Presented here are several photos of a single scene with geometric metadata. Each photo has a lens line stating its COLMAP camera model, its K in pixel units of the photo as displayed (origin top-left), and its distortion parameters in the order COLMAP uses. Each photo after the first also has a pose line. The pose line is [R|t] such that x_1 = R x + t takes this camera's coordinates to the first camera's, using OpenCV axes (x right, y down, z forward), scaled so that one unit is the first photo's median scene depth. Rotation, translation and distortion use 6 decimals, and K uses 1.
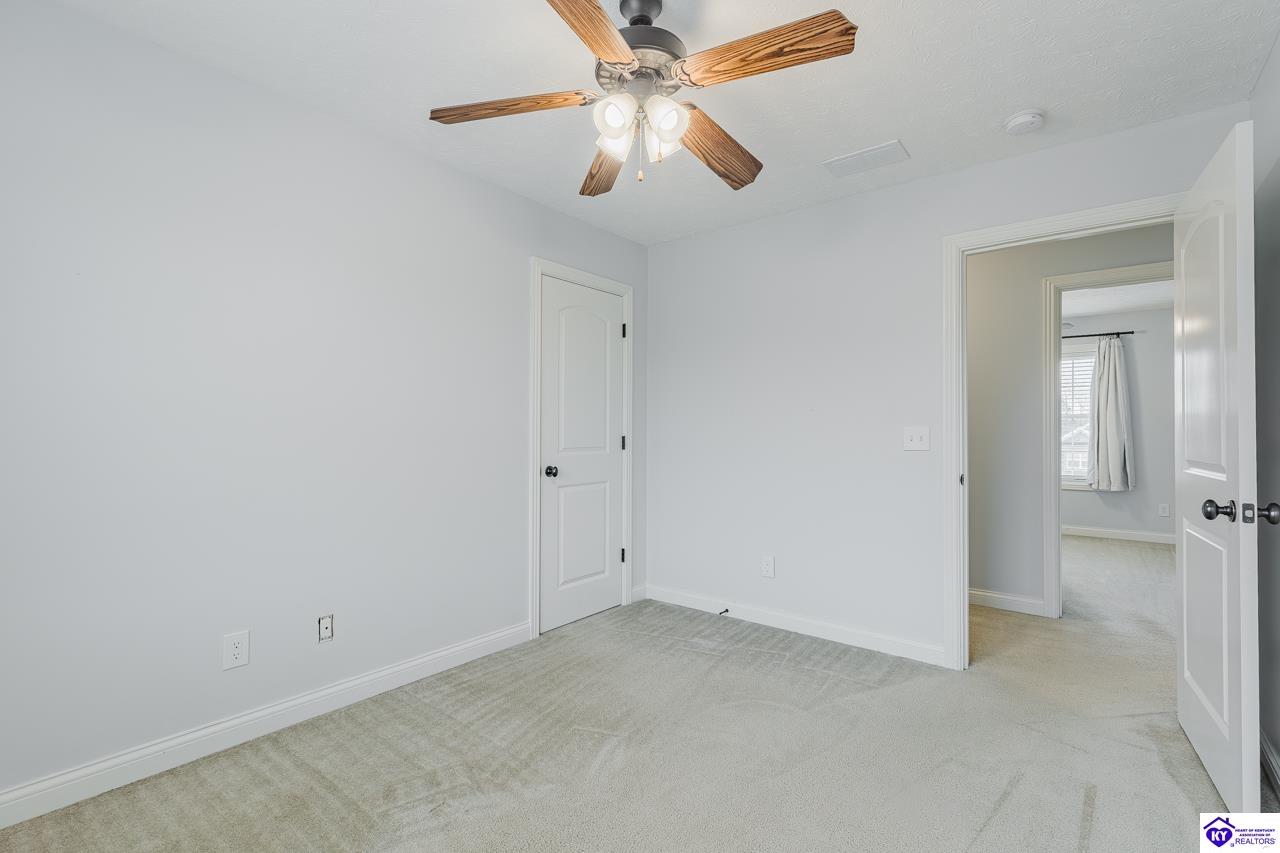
lens RADIAL K [[587.8, 0, 648.5], [0, 587.8, 424.4], [0, 0, 1]] dist [0.017727, -0.001200]
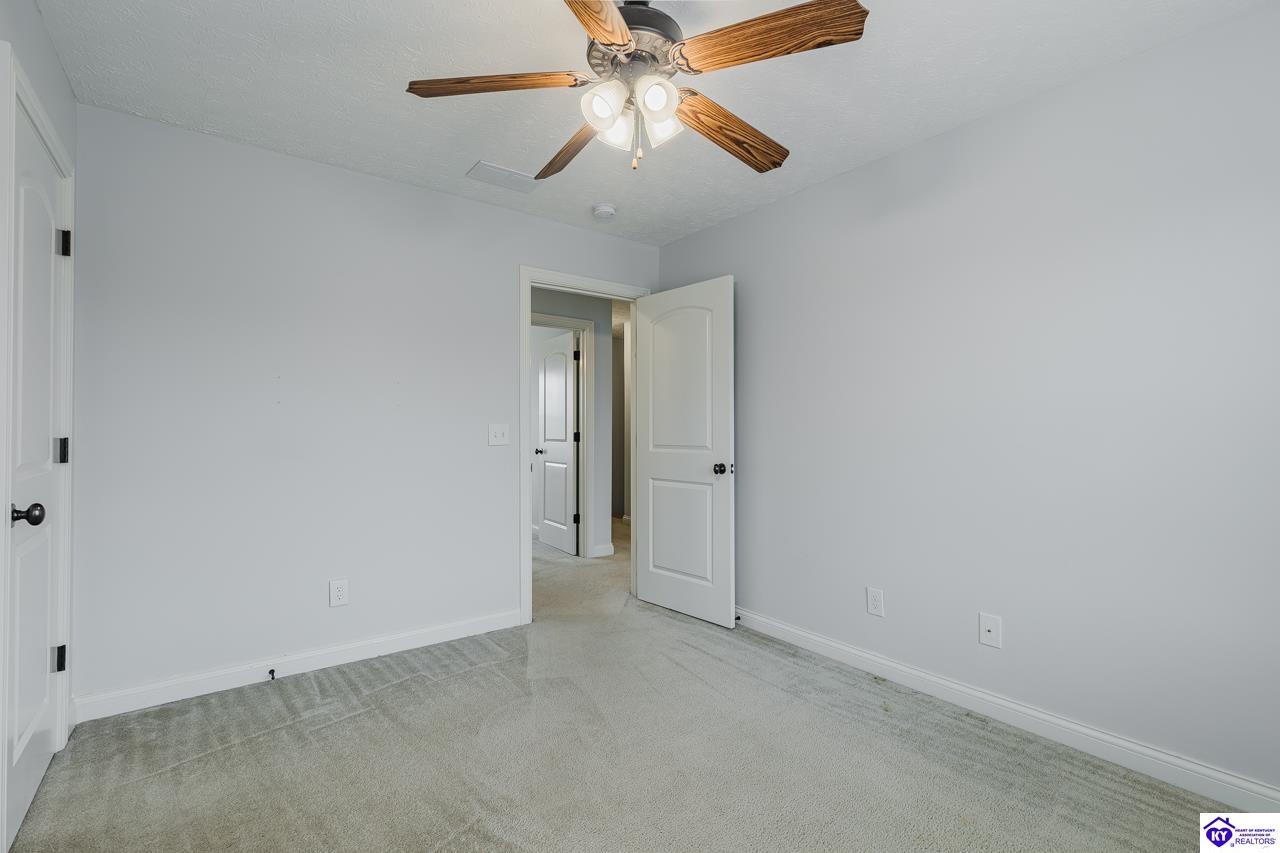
lens RADIAL K [[587.8, 0, 639.6], [0, 587.8, 421.6], [0, 0, 1]] dist [0.017727, -0.001200]
pose [[0.250085, 0.010789, 0.968164, -0.557254], [-0.013927, 0.999875, -0.007545, 0.004028], [-0.968124, -0.011597, 0.250204, 0.443311]]
